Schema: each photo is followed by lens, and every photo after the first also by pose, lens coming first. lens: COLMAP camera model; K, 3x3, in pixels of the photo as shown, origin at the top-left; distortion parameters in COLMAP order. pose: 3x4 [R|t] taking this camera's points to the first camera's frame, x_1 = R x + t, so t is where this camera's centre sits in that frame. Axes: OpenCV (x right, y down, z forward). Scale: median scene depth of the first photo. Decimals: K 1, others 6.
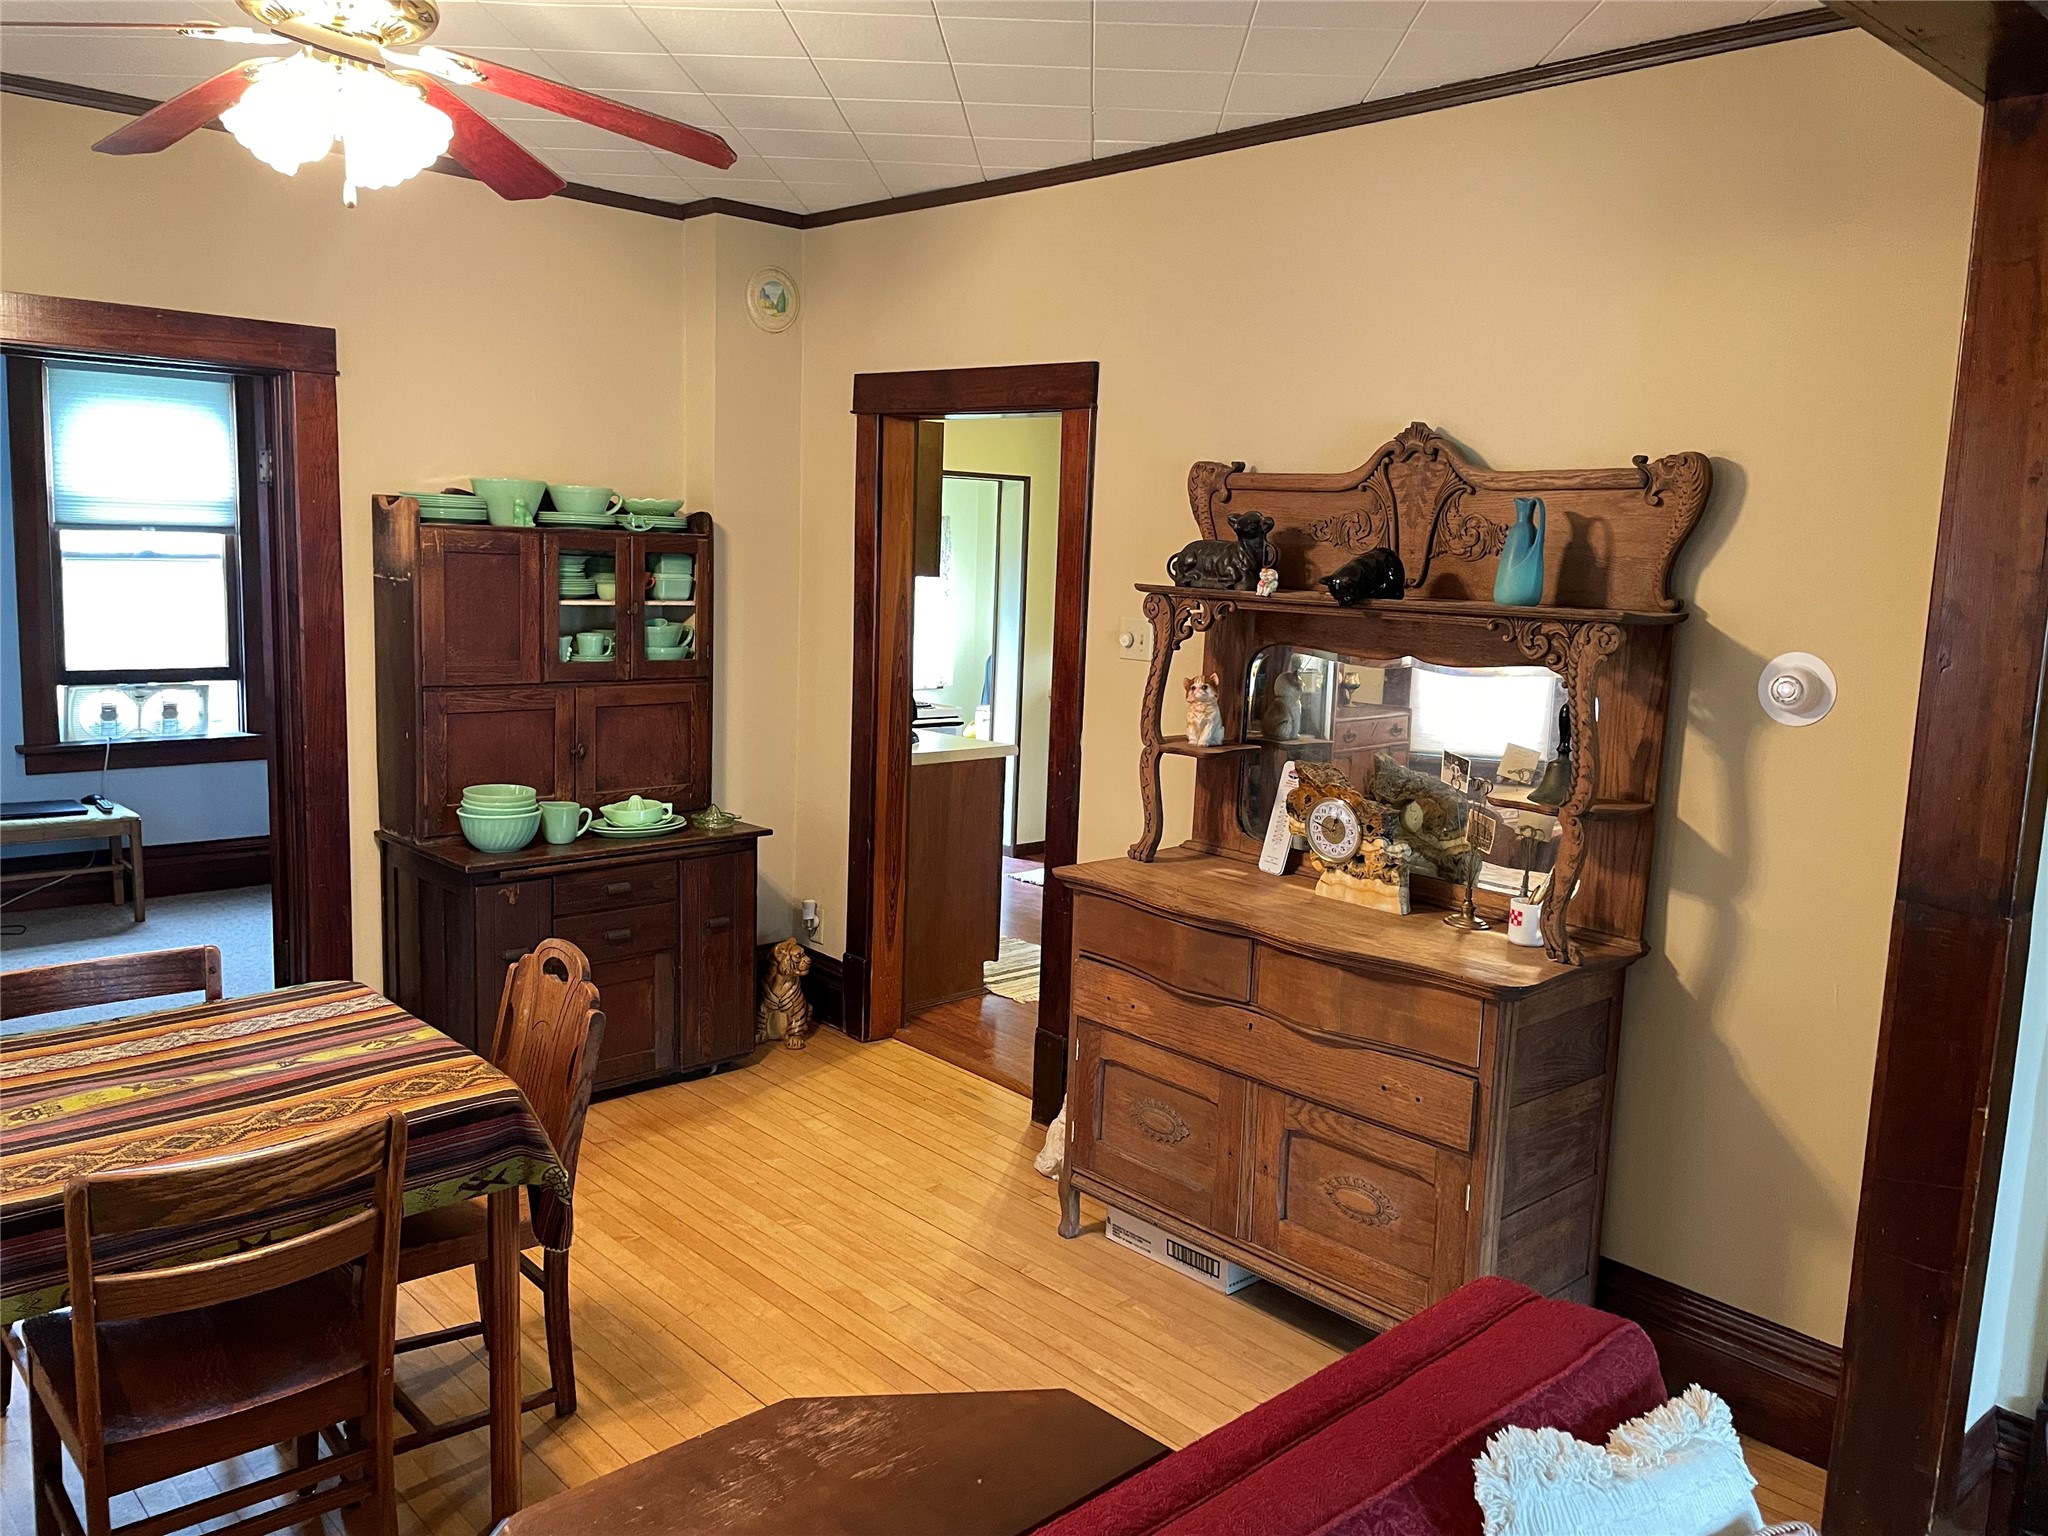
lens RADIAL K [[1554.7, 0, 1008.8], [0, 1554.7, 761.6], [0, 0, 1]] dist [0.042326, -0.021103]
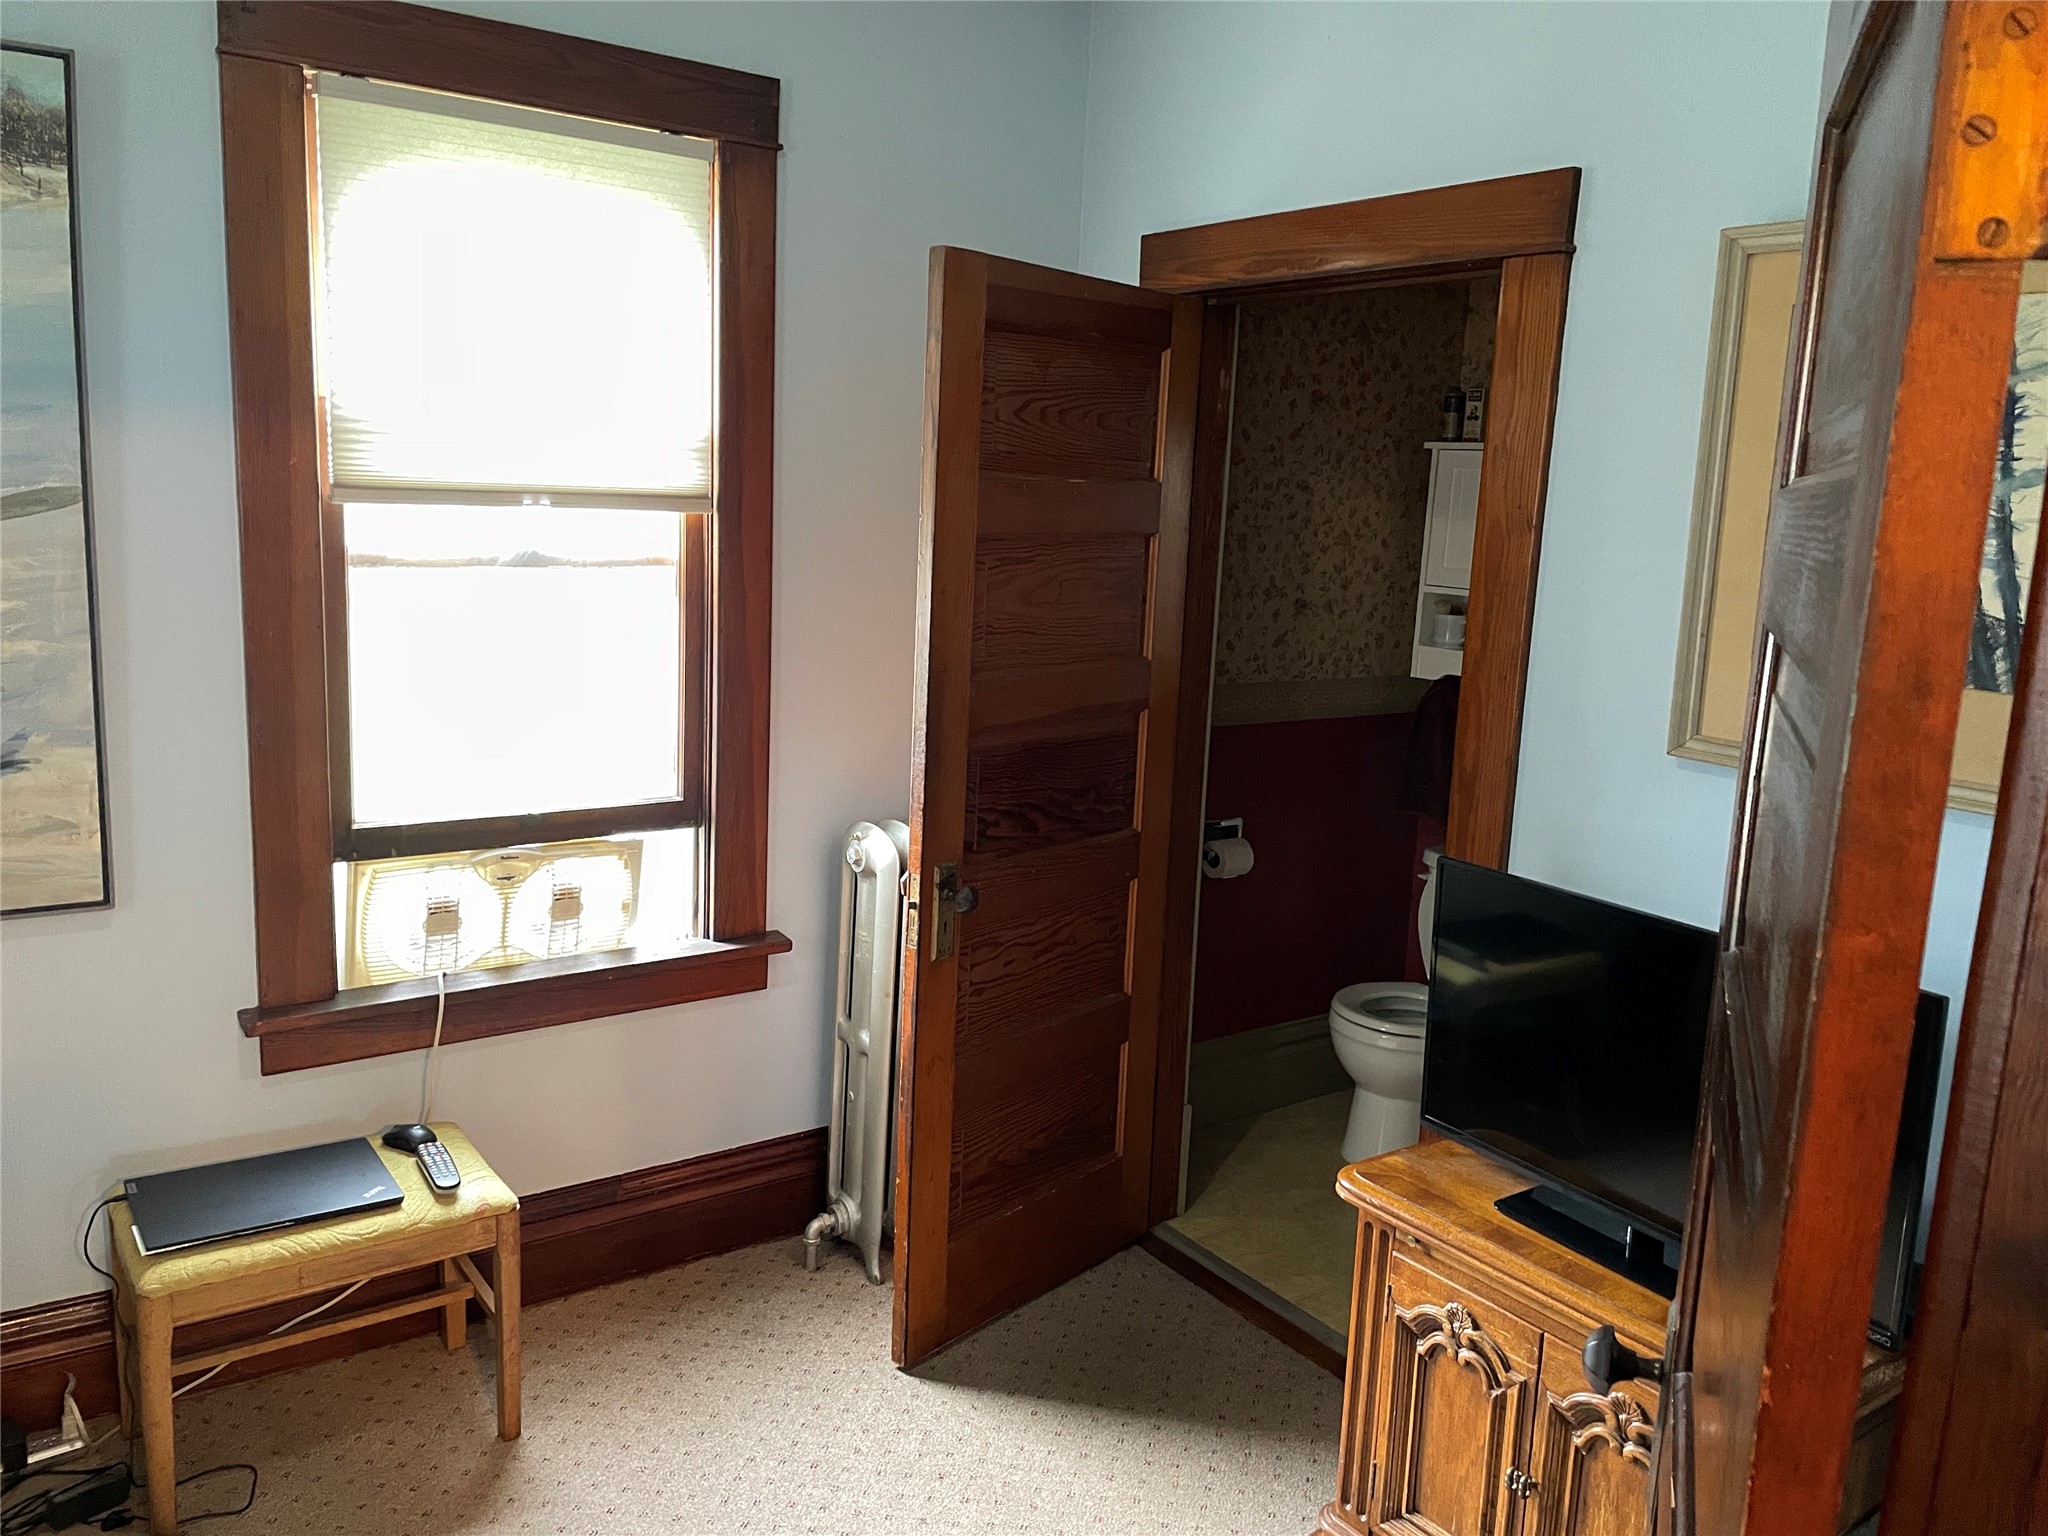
lens RADIAL K [[1554.7, 0, 1037.3], [0, 1554.7, 764.9], [0, 0, 1]] dist [0.042326, -0.021103]
pose [[0.992321, 0.027963, -0.120489, -0.351336], [-0.023968, 0.999118, 0.034476, -0.092115], [0.121347, -0.031324, 0.992116, 0.580339]]
